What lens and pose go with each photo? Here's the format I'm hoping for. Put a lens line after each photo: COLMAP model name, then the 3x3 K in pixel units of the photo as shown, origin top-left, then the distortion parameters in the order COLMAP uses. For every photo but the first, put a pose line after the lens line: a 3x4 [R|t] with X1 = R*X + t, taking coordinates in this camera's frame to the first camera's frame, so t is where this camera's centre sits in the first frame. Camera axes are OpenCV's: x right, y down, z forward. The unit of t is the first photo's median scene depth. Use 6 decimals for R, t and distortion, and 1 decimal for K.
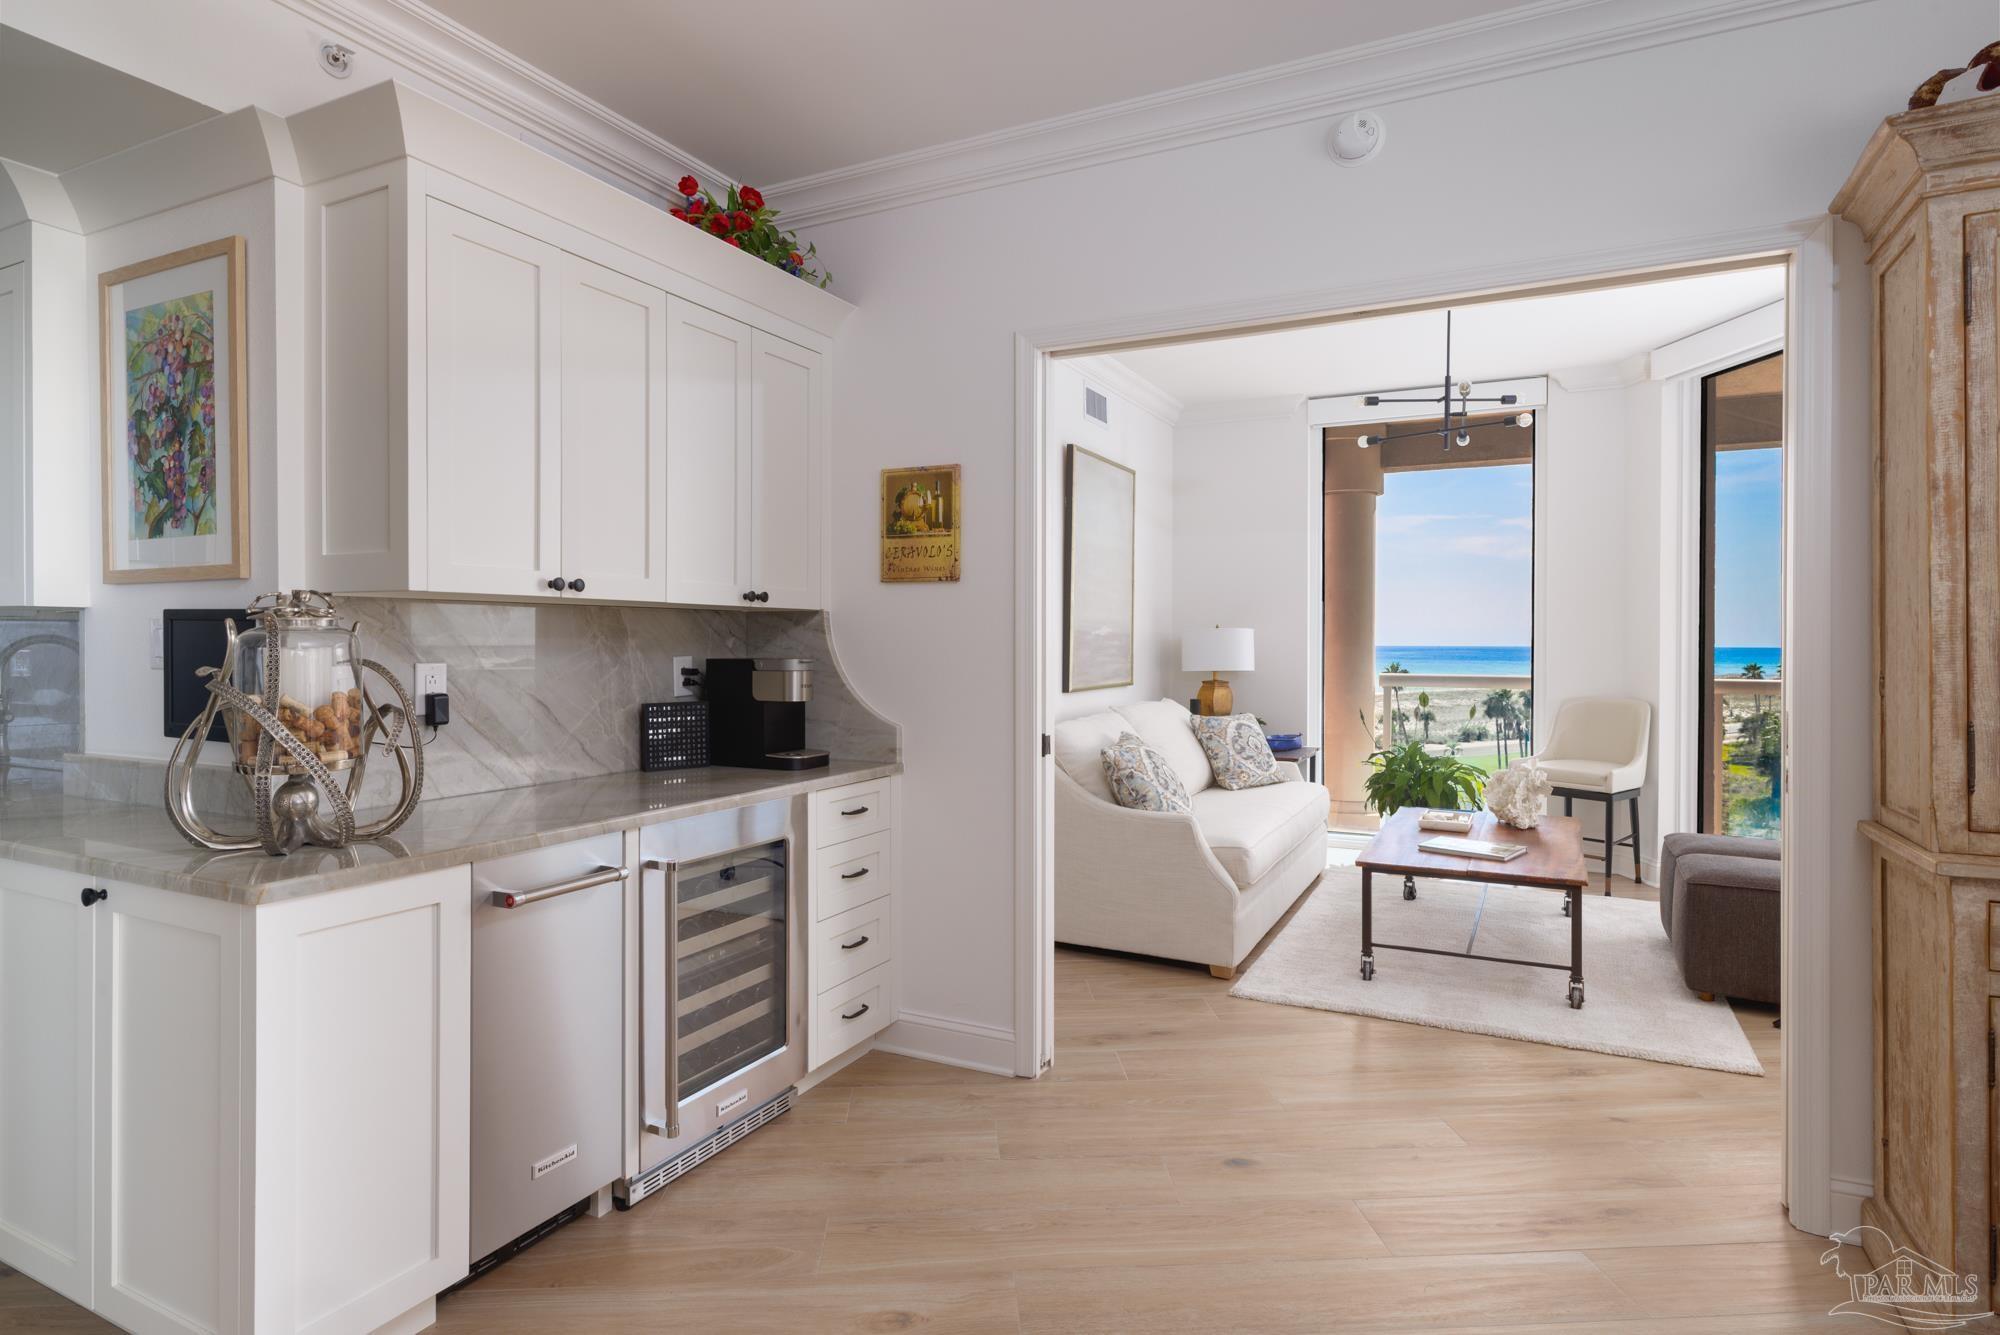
lens RADIAL K [[1061.3, 0, 998.8], [0, 1061.3, 650.2], [0, 0, 1]] dist [0.000293, 0.001209]
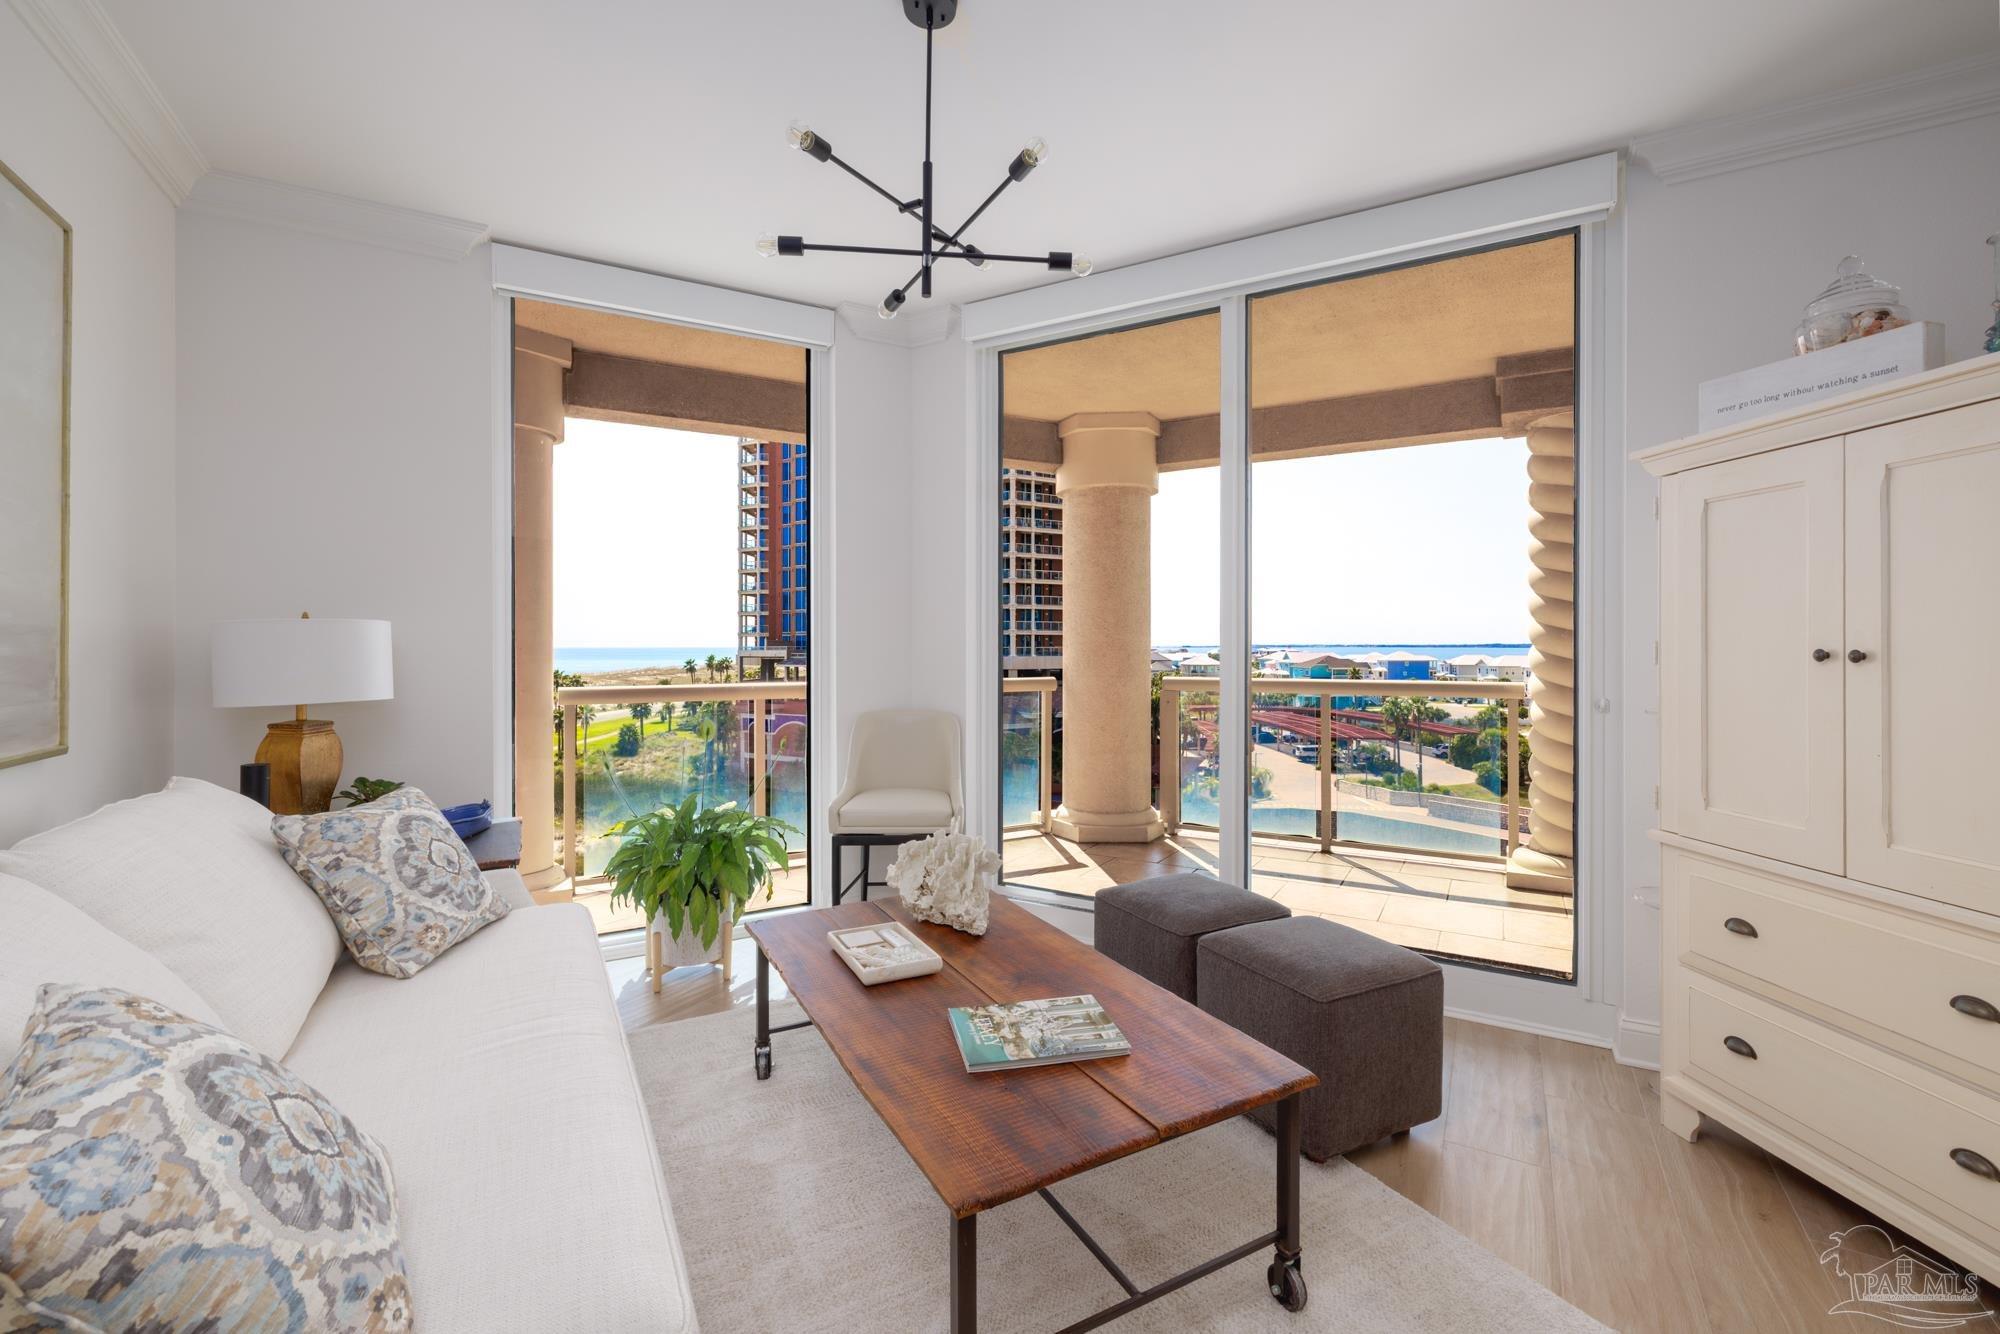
lens RADIAL K [[843.6, 0, 1000.9], [0, 843.6, 638.1], [0, 0, 1]] dist [0.002087, 0.000152]
pose [[0.556137, -0.000210, 0.831091, 0.078693], [0.011786, 0.999901, -0.007633, -0.006588], [-0.831007, 0.014040, 0.556084, 0.729227]]
